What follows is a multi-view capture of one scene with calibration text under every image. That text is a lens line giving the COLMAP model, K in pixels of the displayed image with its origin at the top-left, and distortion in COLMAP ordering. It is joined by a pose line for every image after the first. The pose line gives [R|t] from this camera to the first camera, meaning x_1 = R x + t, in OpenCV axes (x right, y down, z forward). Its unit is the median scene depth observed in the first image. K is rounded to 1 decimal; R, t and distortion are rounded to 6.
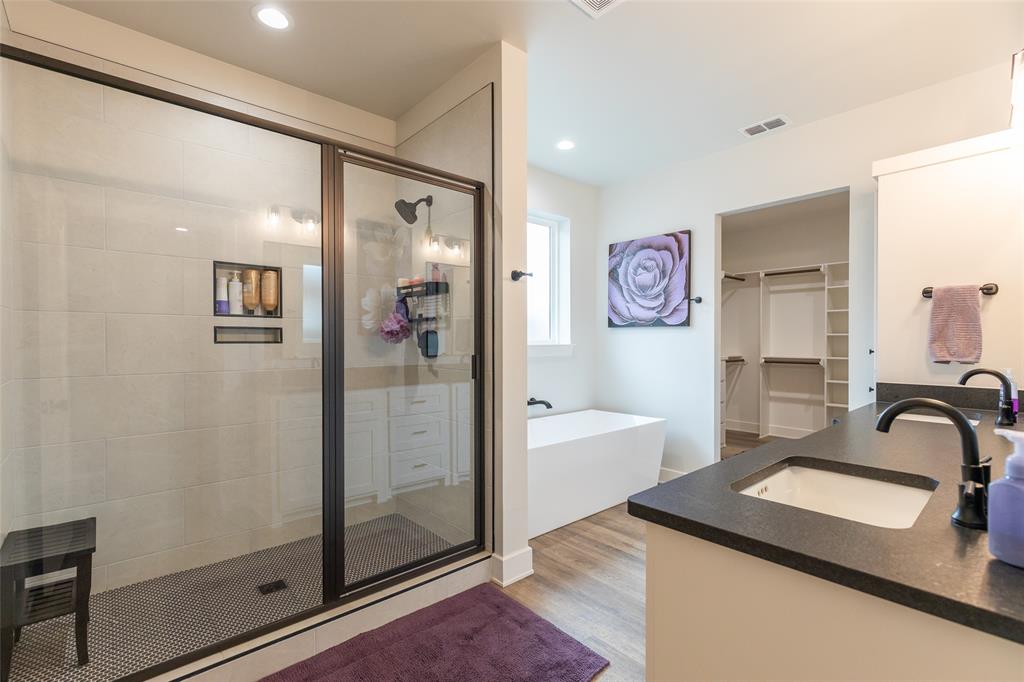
lens RADIAL K [[463.2, 0, 513.3], [0, 463.2, 344.3], [0, 0, 1]] dist [0.014273, -0.004111]
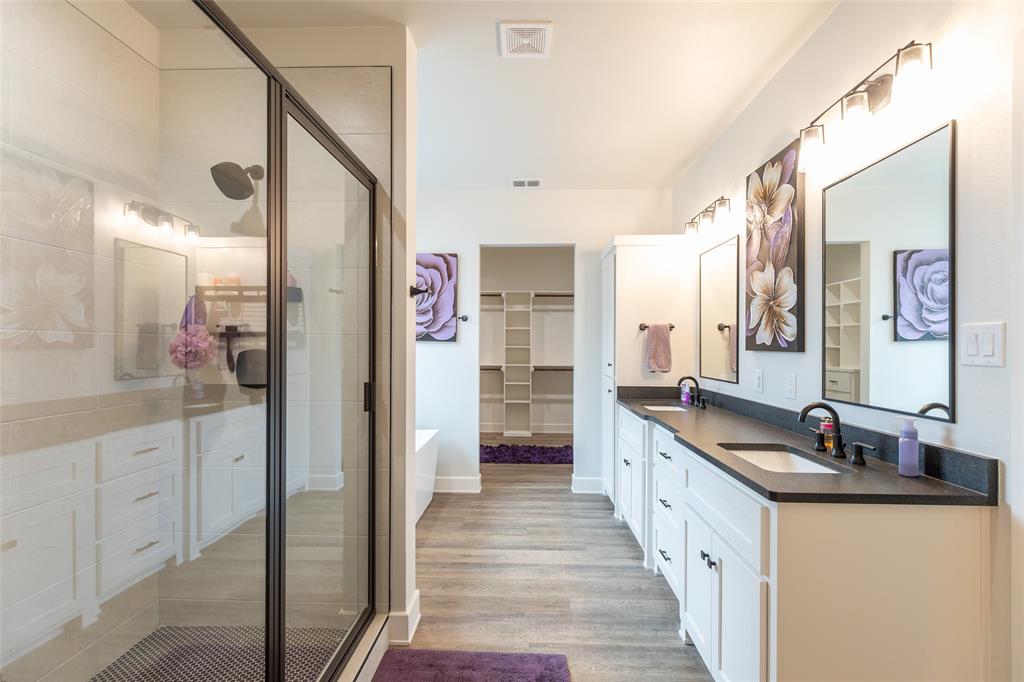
lens RADIAL K [[463.2, 0, 520.3], [0, 463.2, 345.0], [0, 0, 1]] dist [0.014273, -0.004111]
pose [[0.685813, 0.005146, 0.727760, -0.313552], [0.000197, 0.999974, -0.007256, -0.023737], [-0.727778, 0.005120, 0.685794, 0.143233]]
